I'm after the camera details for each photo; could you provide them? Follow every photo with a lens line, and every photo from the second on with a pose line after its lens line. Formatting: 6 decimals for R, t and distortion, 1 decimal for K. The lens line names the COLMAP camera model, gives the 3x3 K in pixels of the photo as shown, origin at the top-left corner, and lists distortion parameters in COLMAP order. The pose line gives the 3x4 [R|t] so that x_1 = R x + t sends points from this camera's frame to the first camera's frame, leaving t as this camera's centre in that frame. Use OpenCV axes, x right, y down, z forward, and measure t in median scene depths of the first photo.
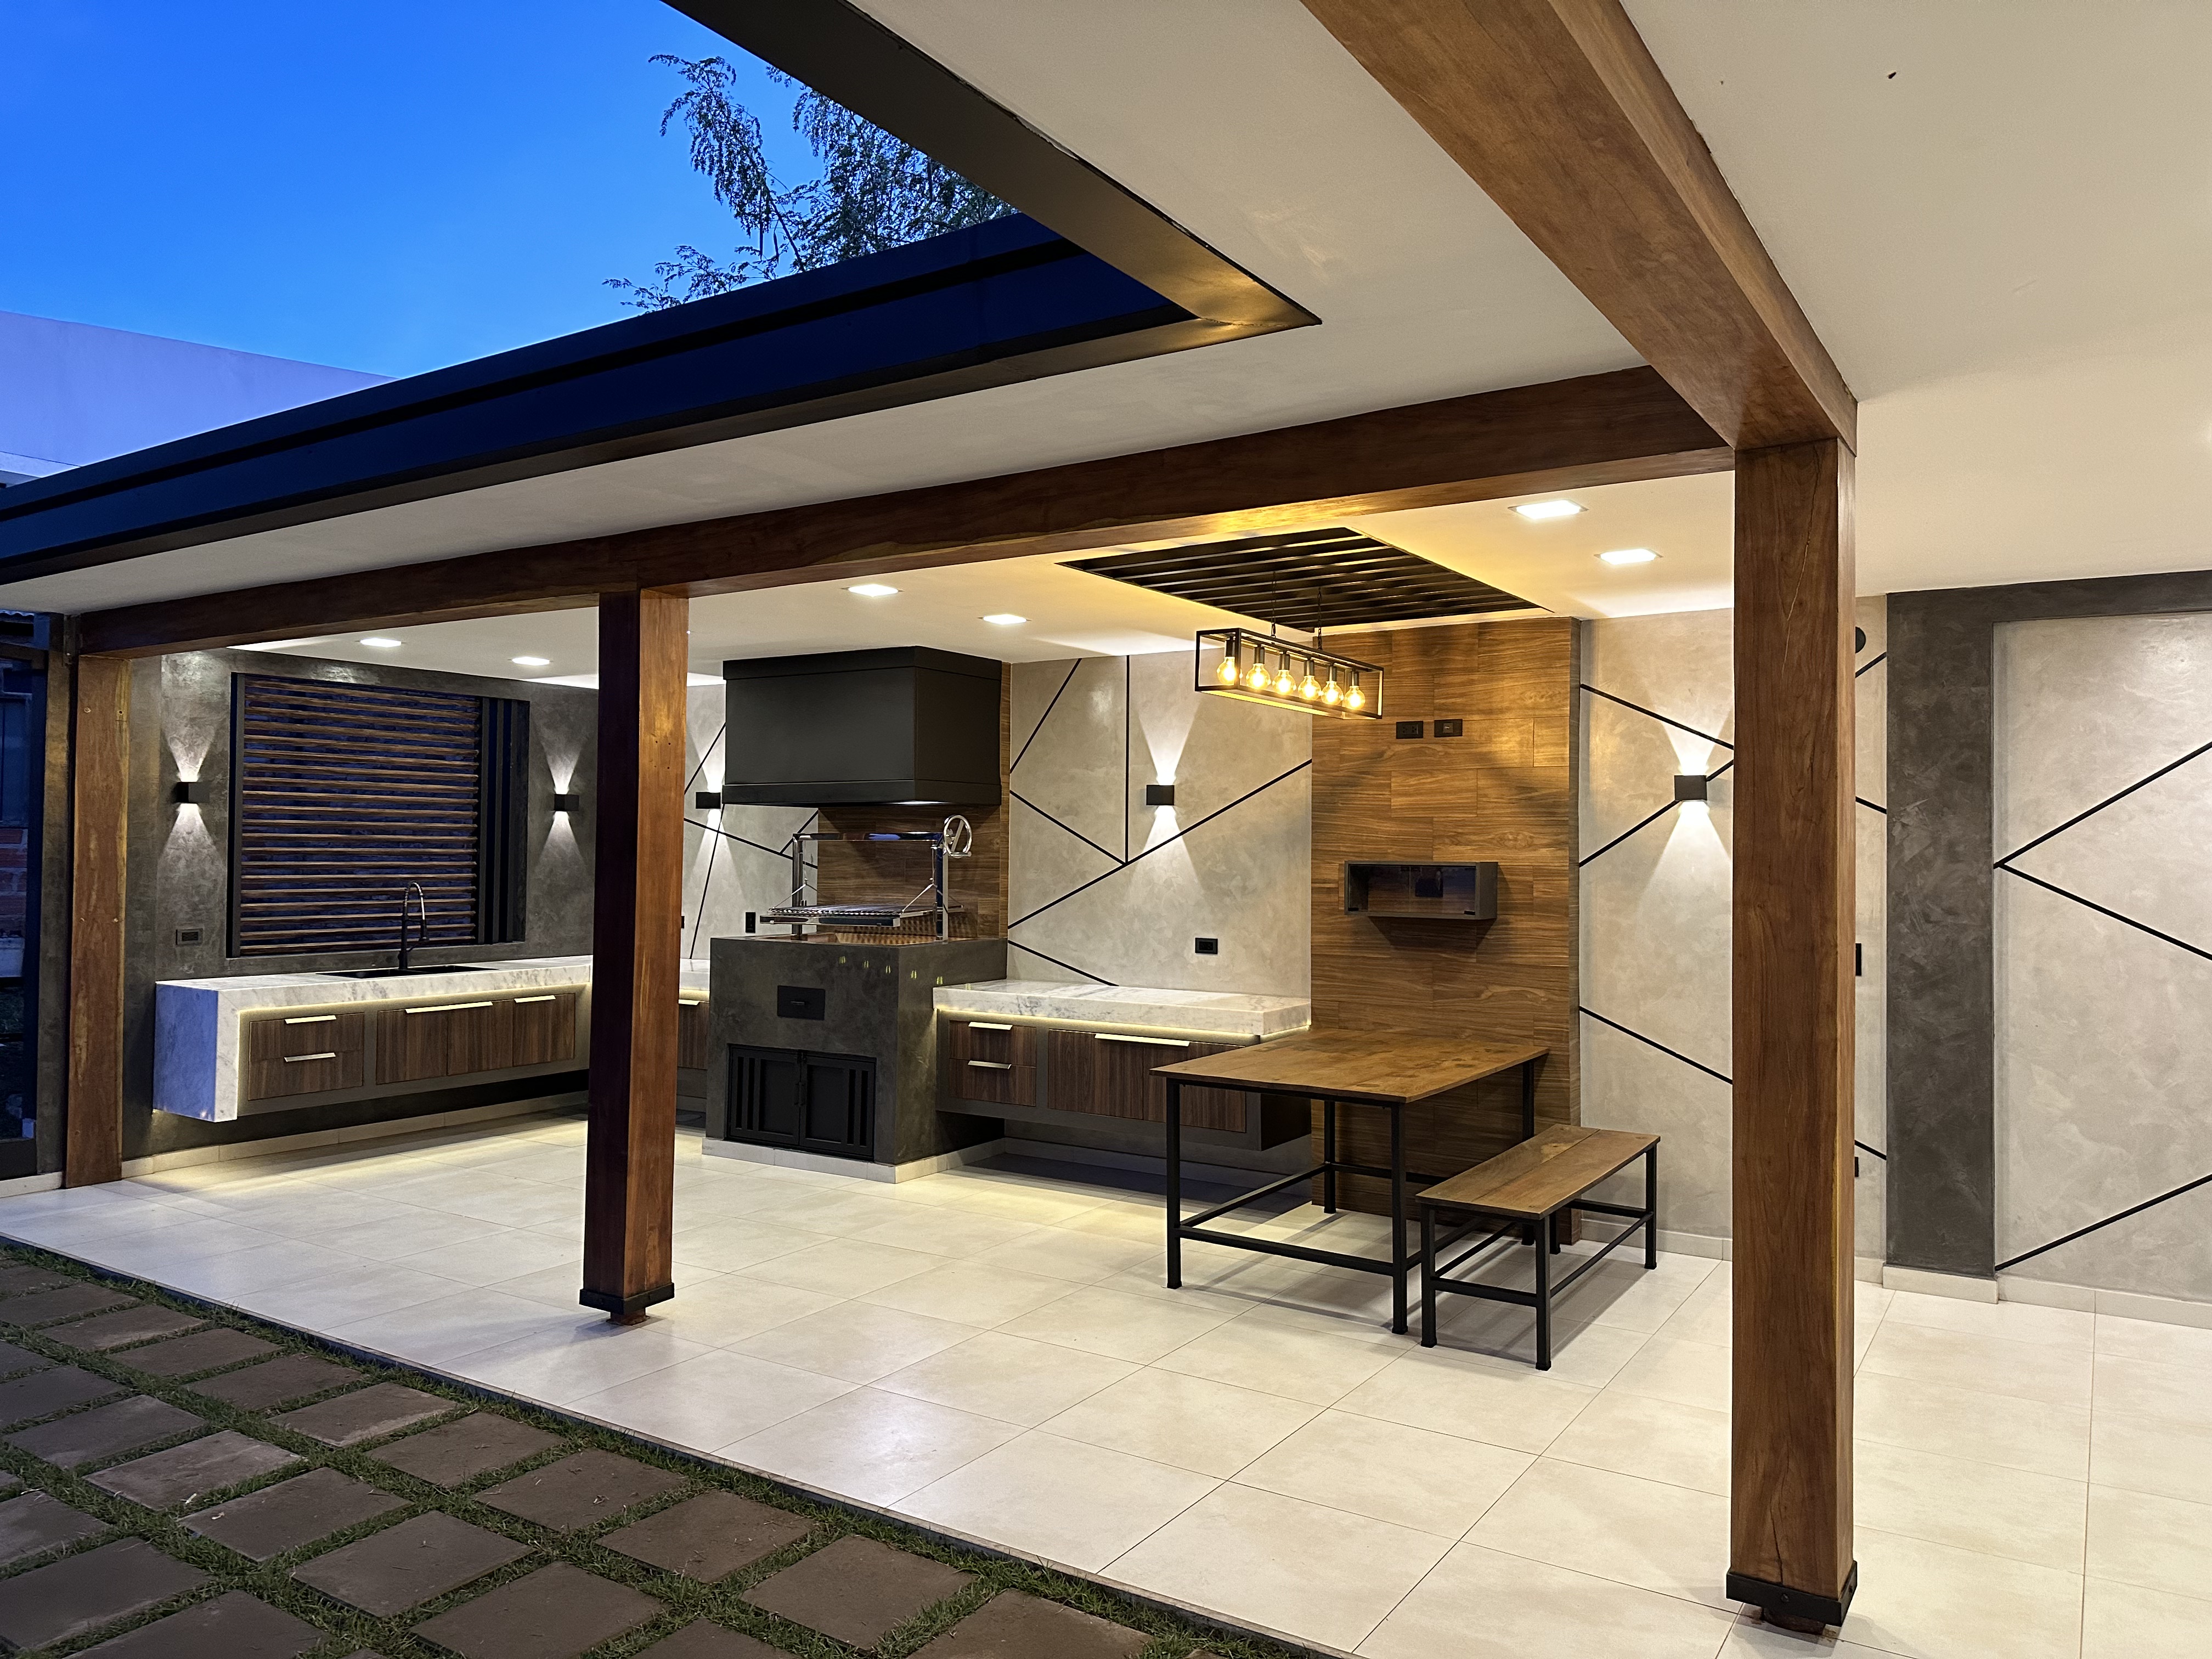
lens RADIAL K [[1539.0, 0, 1097.8], [0, 1539.0, 819.2], [0, 0, 1]] dist [0.084917, -0.109133]
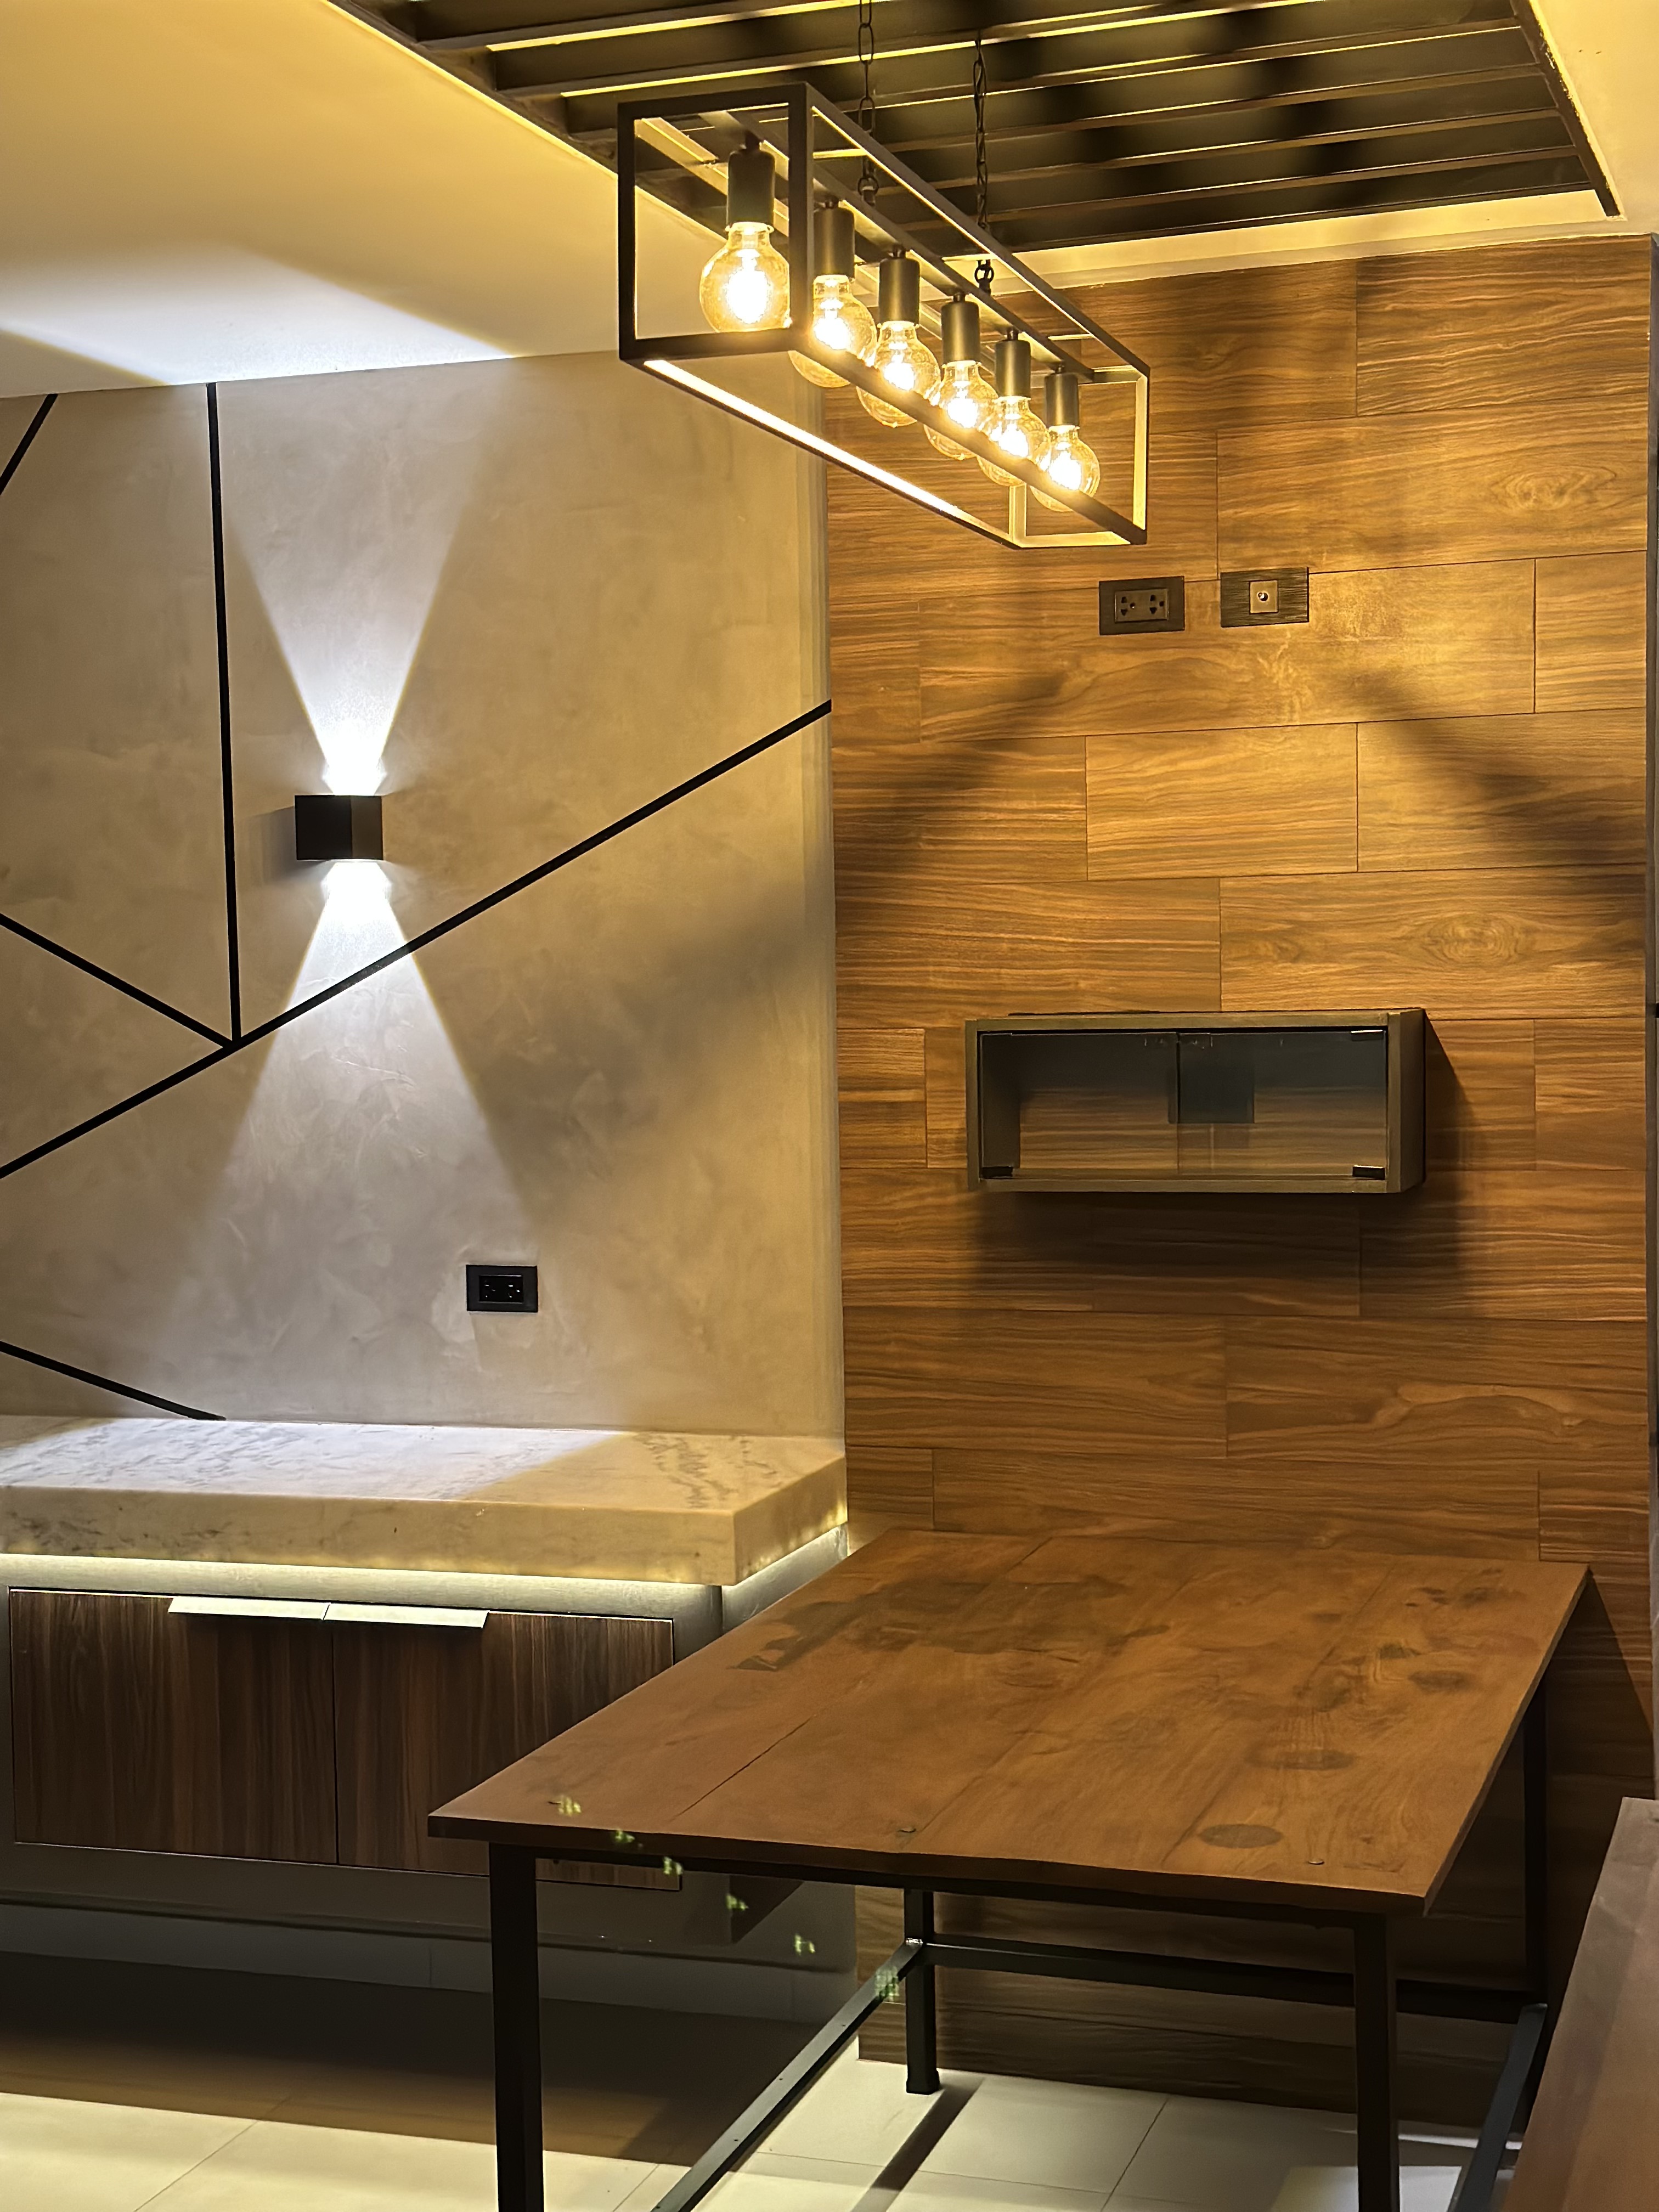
lens RADIAL K [[3058.7, 0, 837.1], [0, 3058.7, 1142.9], [0, 0, 1]] dist [0.130321, 0.000000]
pose [[0.968471, -0.040958, 0.245736, -0.019414], [0.022053, 0.996615, 0.079198, 0.001493], [-0.248148, -0.071282, 0.966096, 0.356479]]
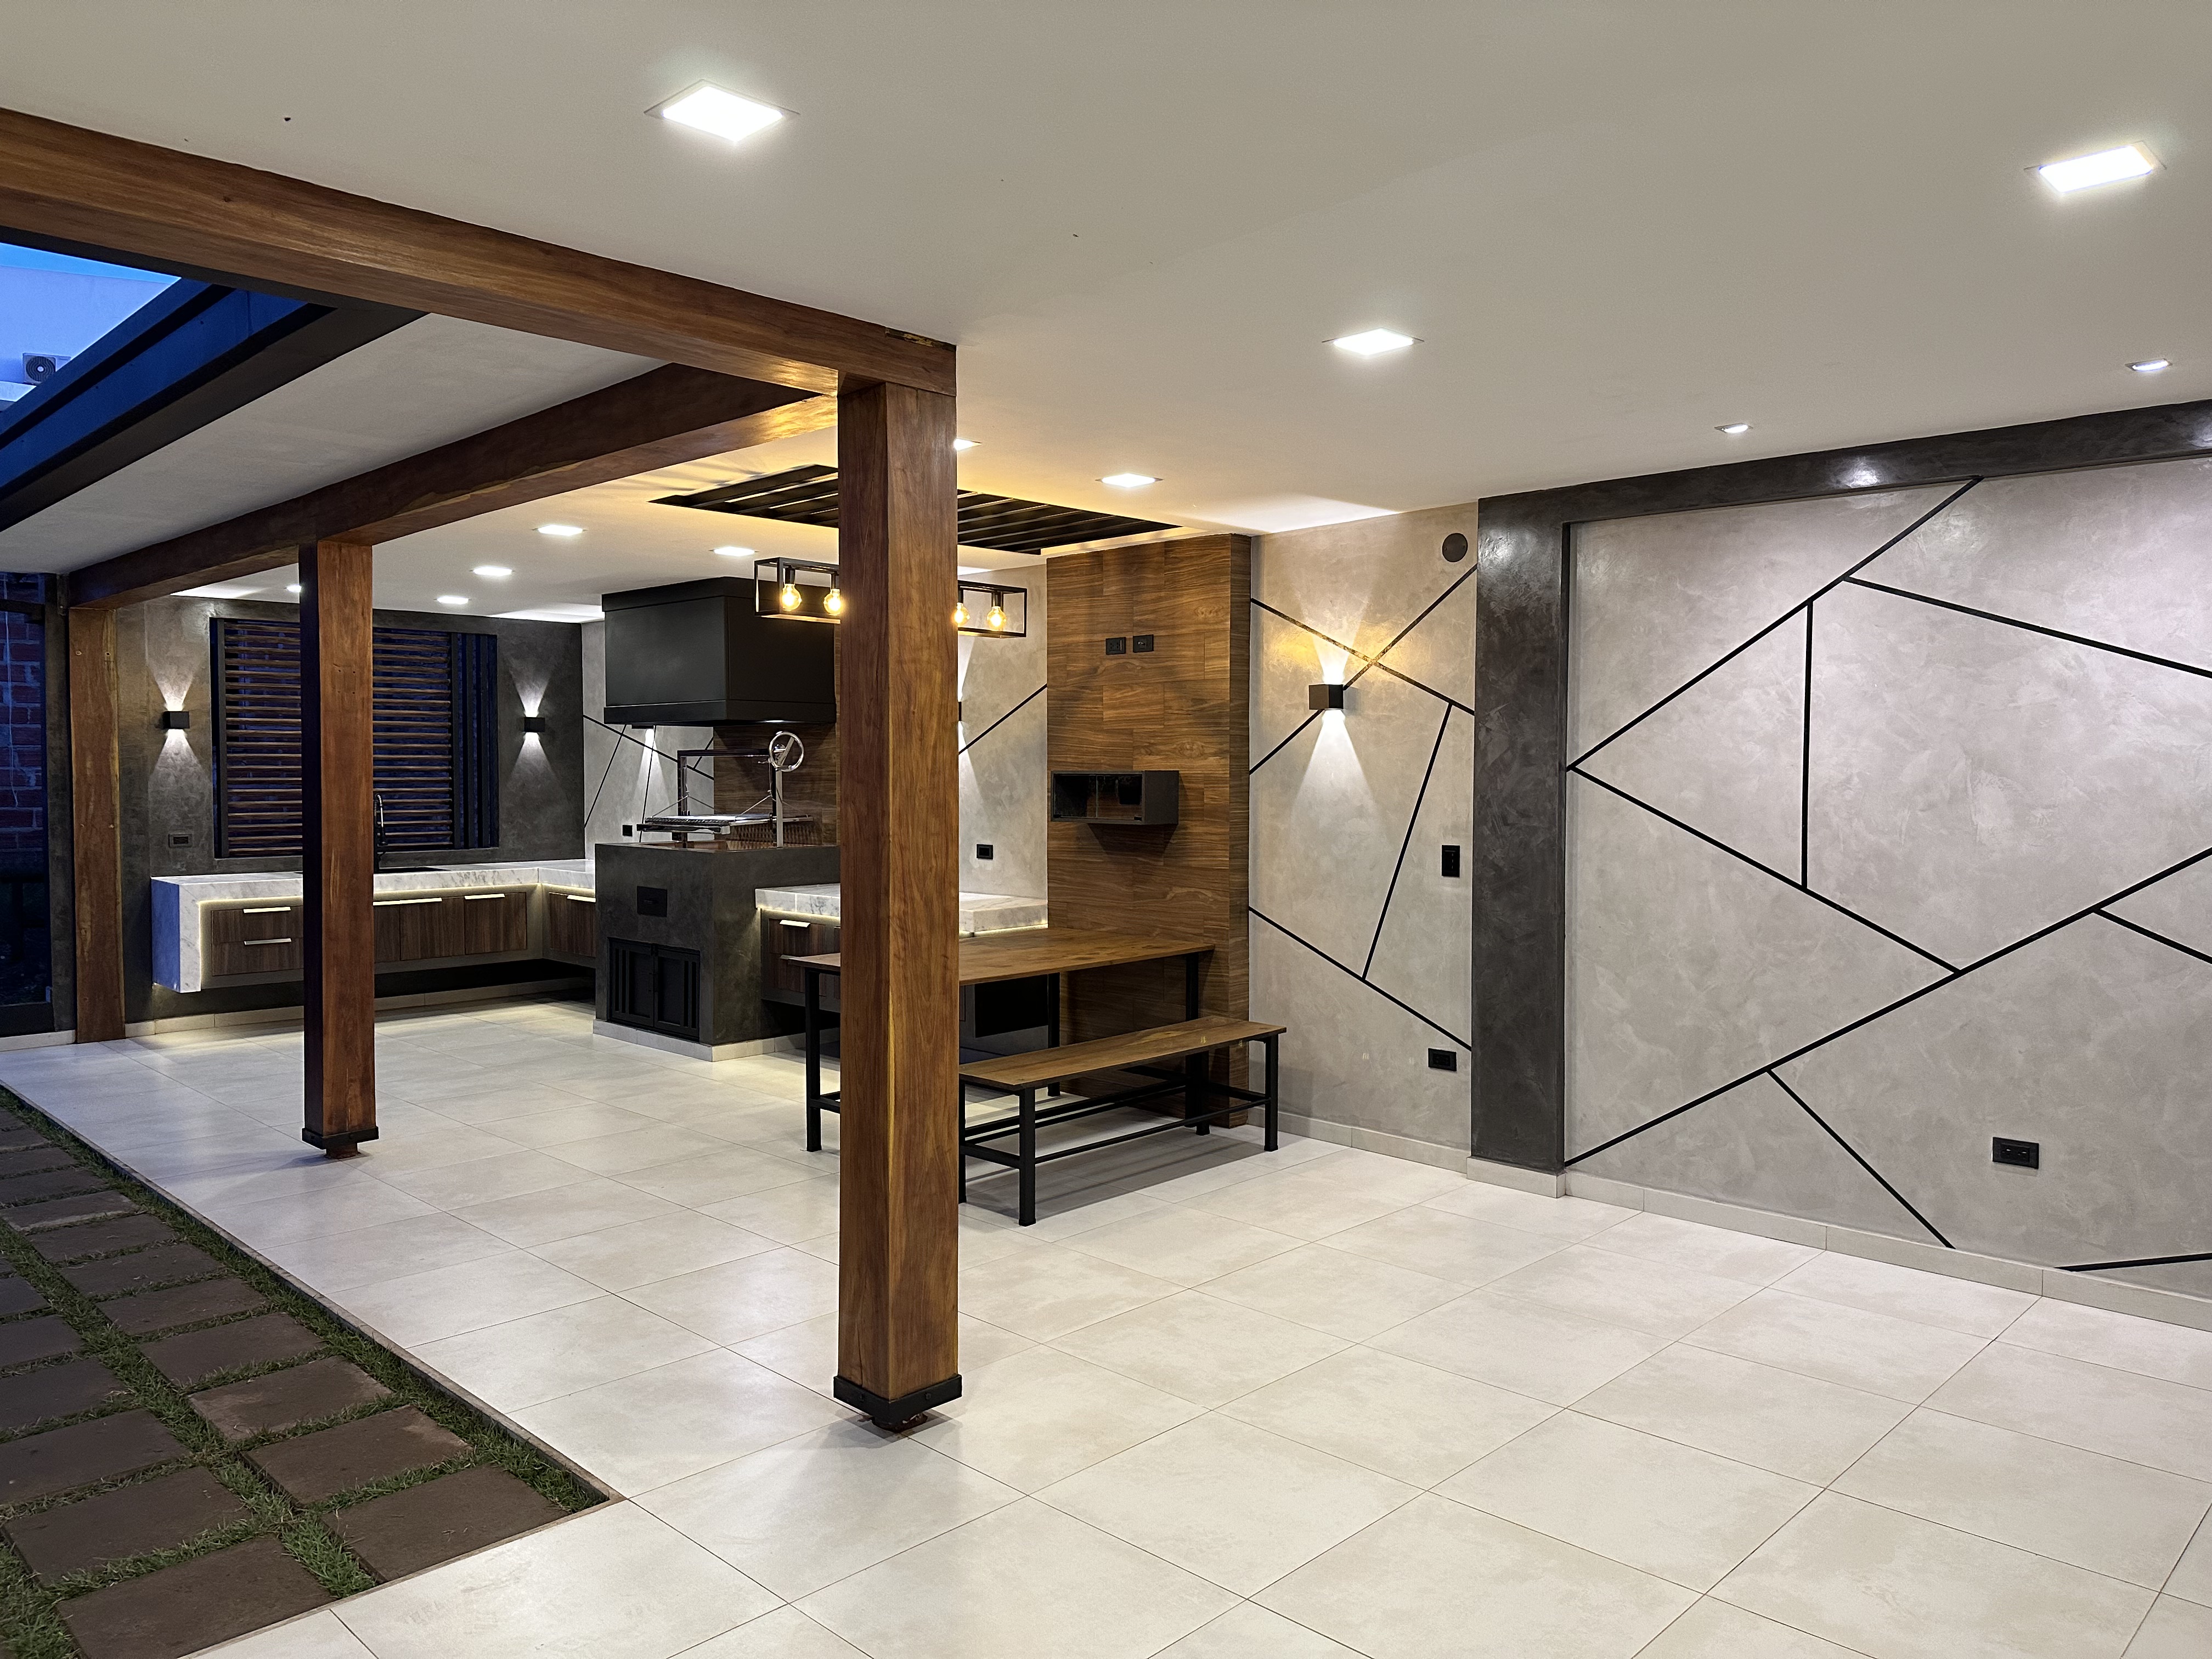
lens RADIAL K [[1539.0, 0, 1100.0], [0, 1539.0, 820.1], [0, 0, 1]] dist [0.084917, -0.109133]
pose [[0.979210, -0.000847, -0.202845, 0.369819], [0.011687, 0.998566, 0.052250, 0.005369], [0.202510, -0.053534, 0.977816, -0.031304]]
